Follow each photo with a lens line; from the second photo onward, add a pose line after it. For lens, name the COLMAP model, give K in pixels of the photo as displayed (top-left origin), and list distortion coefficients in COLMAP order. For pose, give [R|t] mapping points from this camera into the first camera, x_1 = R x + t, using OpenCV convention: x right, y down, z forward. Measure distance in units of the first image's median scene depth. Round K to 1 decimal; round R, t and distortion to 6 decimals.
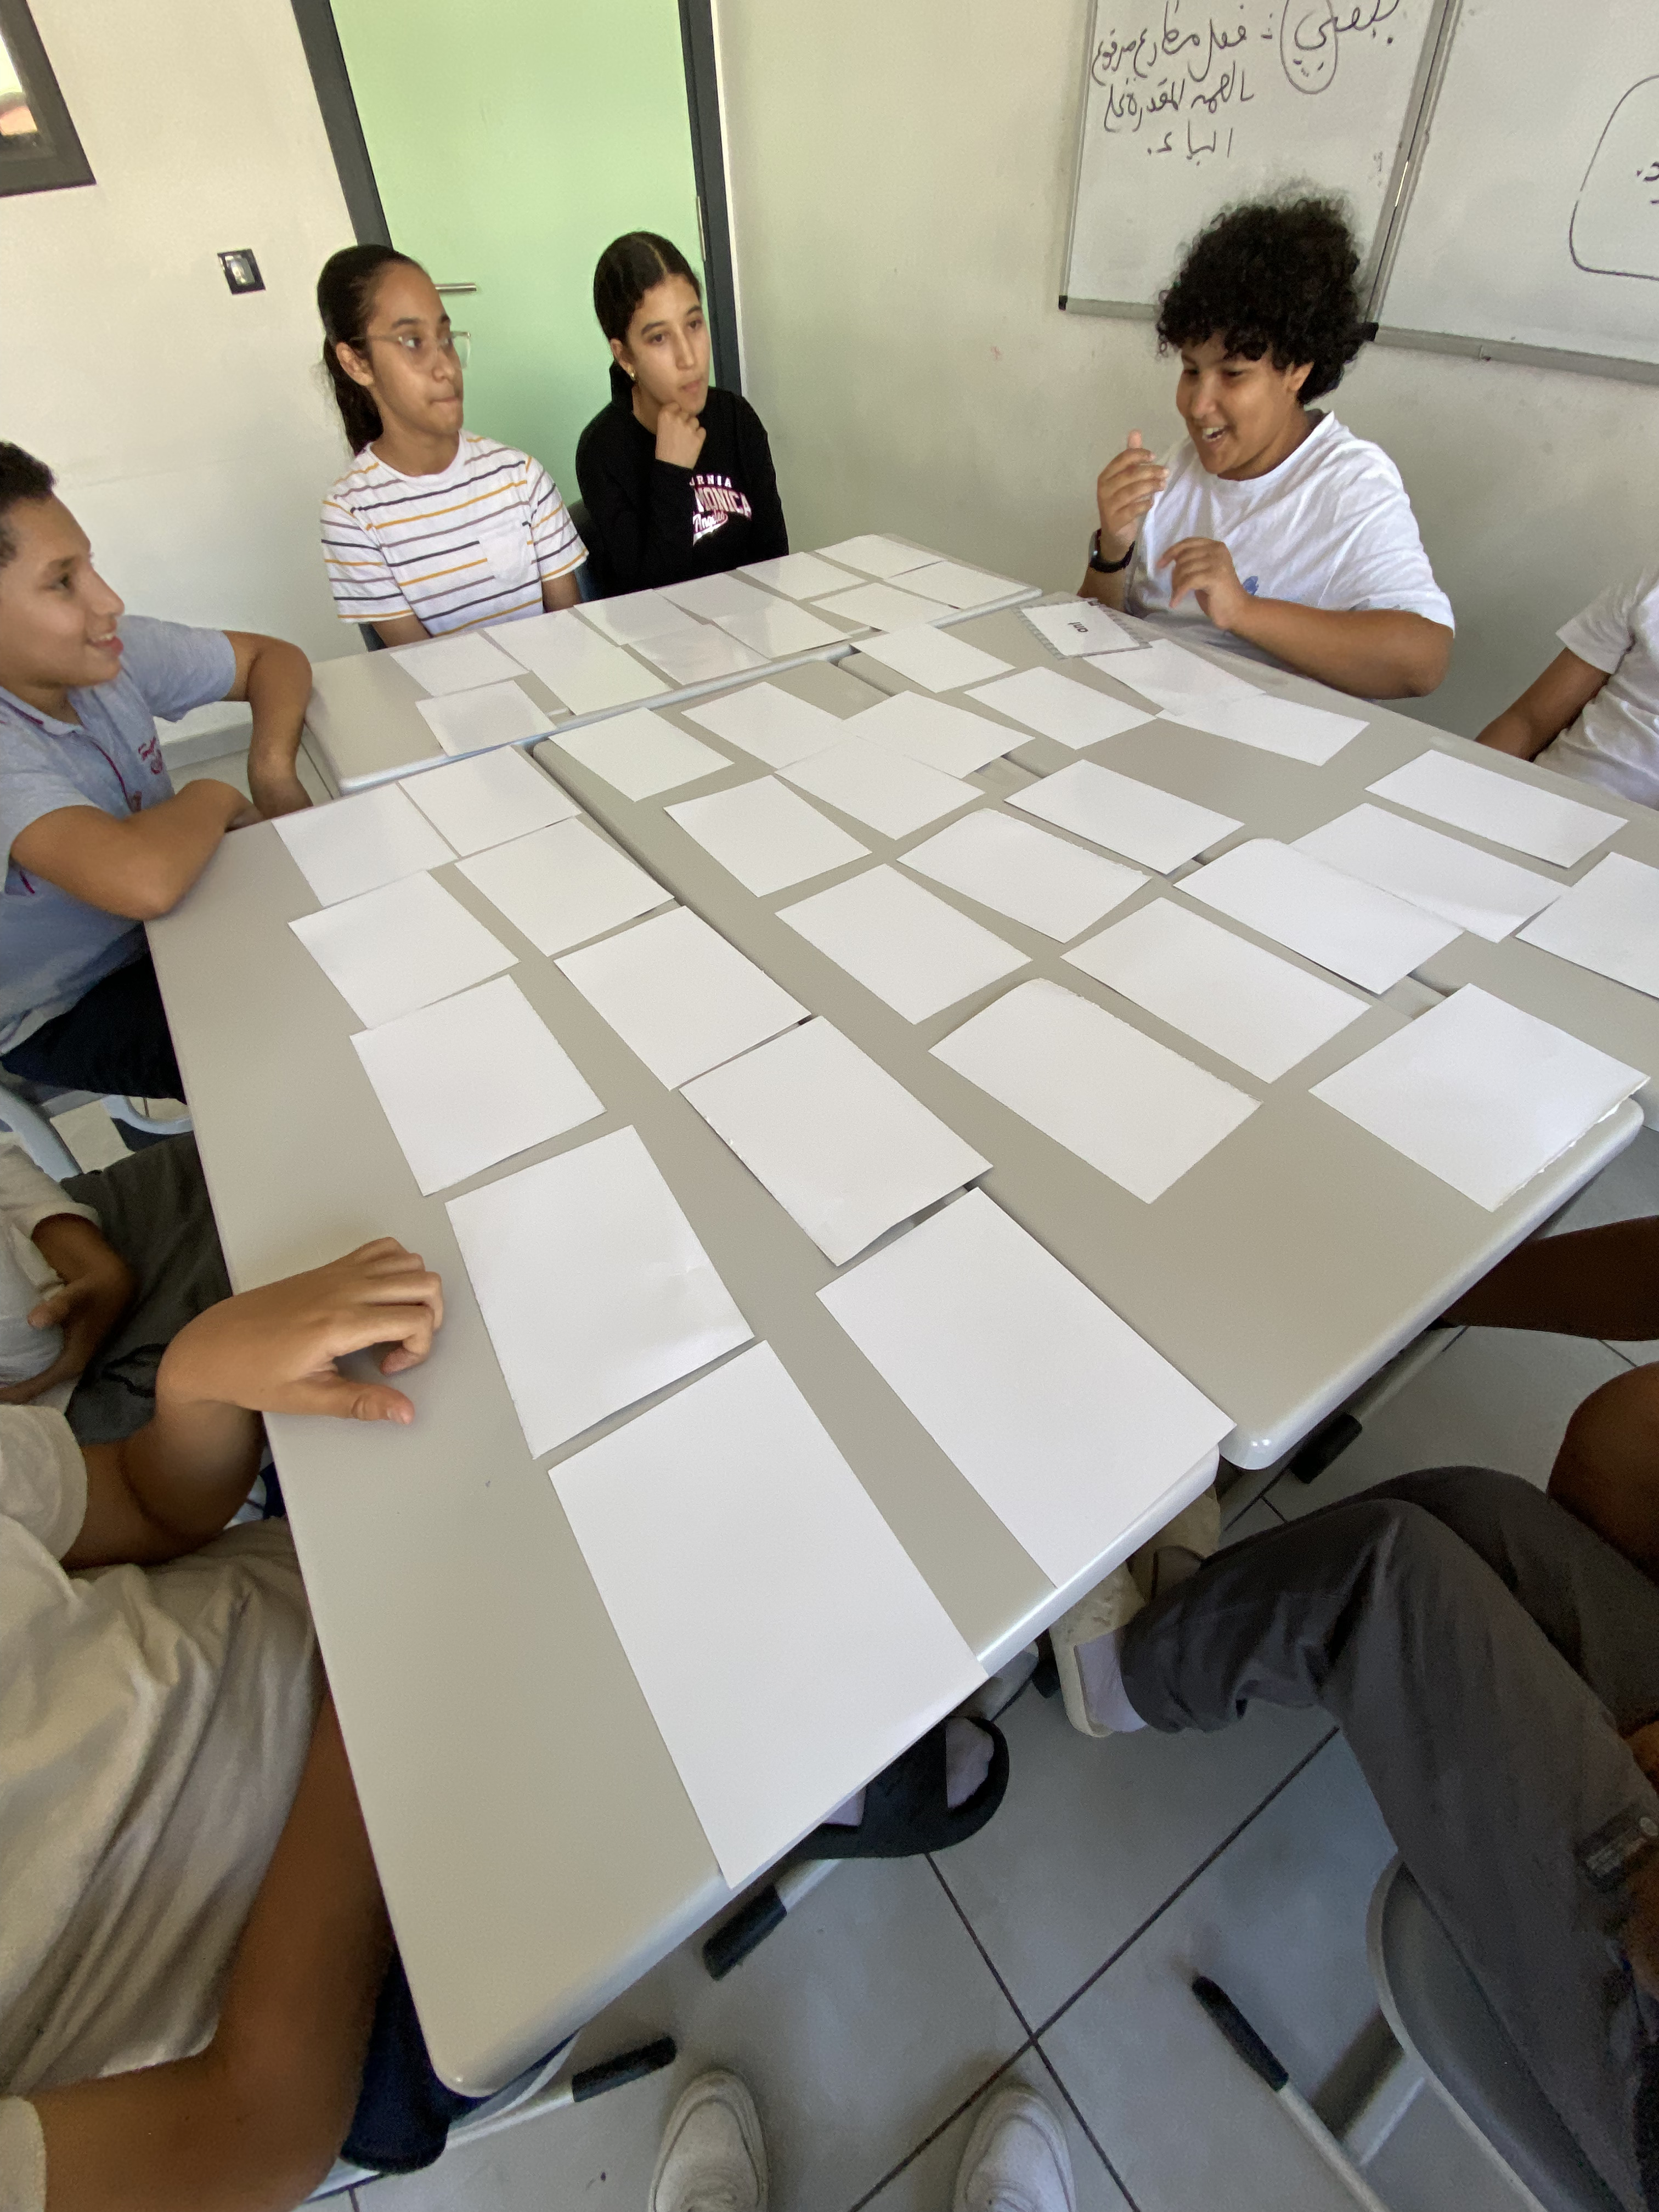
lens RADIAL K [[886.1, 0, 829.5], [0, 886.1, 1106.0], [0, 0, 1]] dist [0.008651, -0.013757]
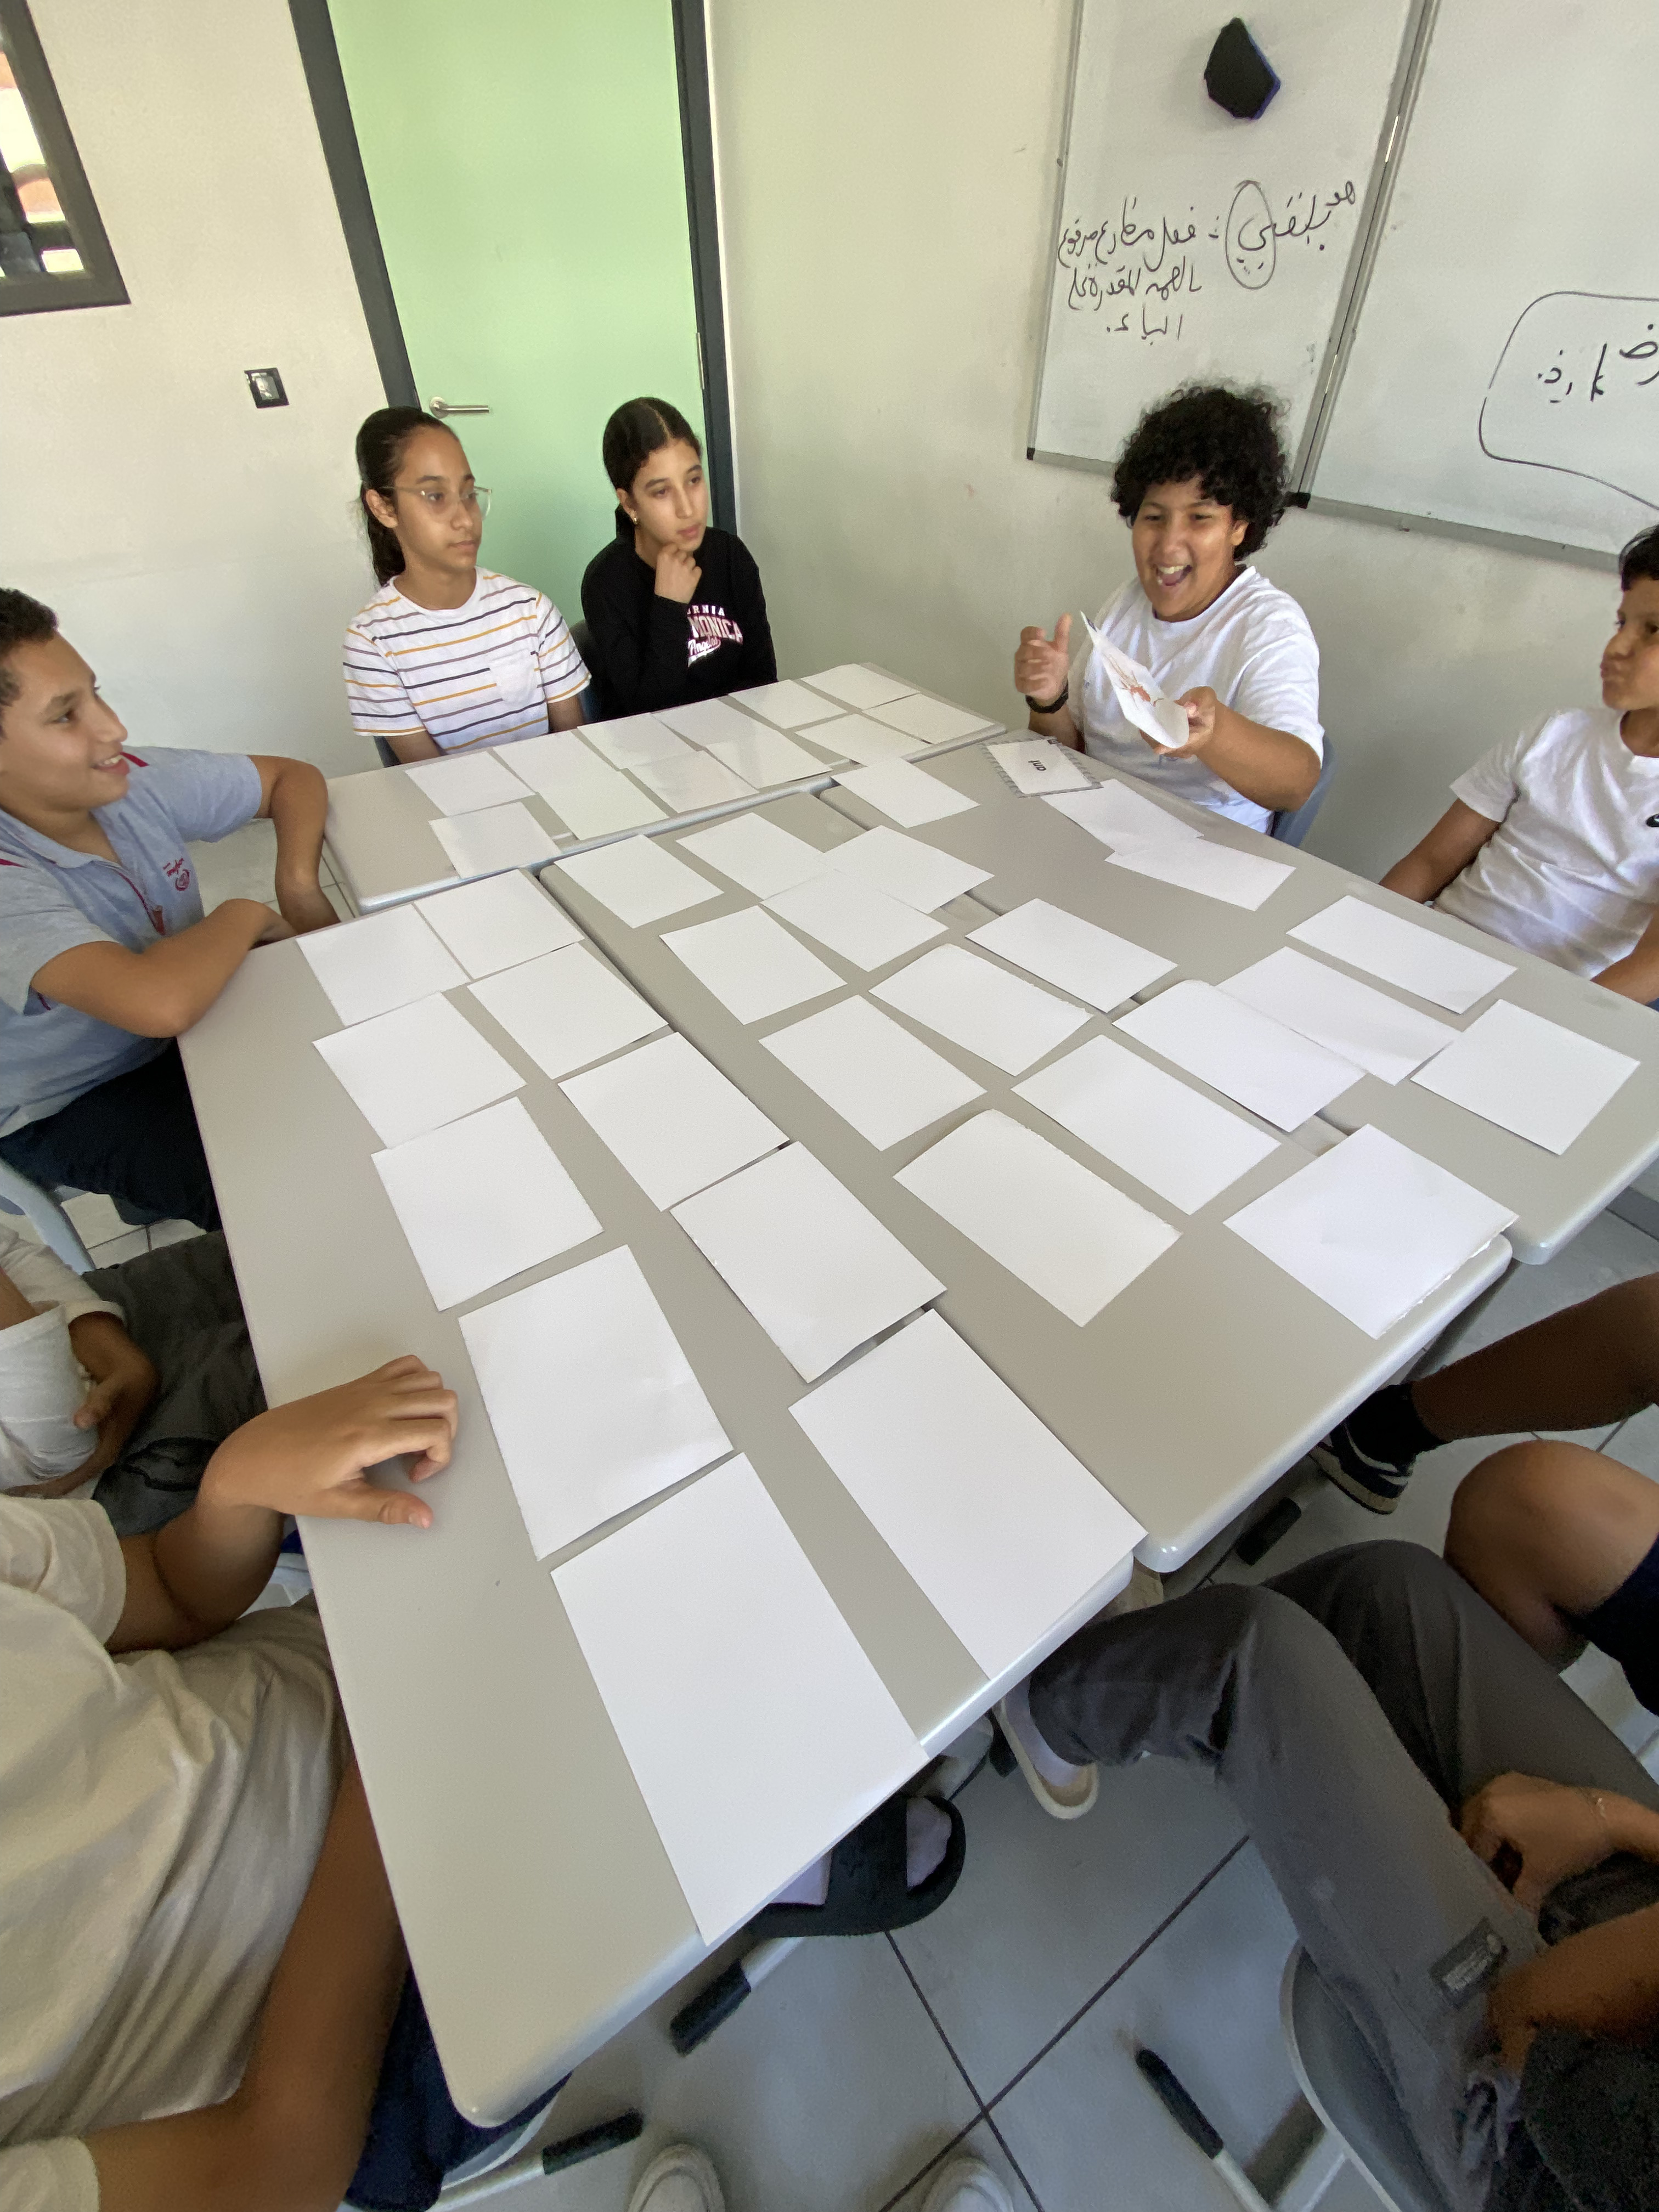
lens RADIAL K [[895.6, 0, 829.5], [0, 895.6, 1106.0], [0, 0, 1]] dist [0.001764, -0.011434]
pose [[0.999588, 0.016147, 0.023749, 0.002170], [-0.014782, 0.998291, -0.056545, -0.058413], [-0.024622, 0.056171, 0.998118, -0.088520]]
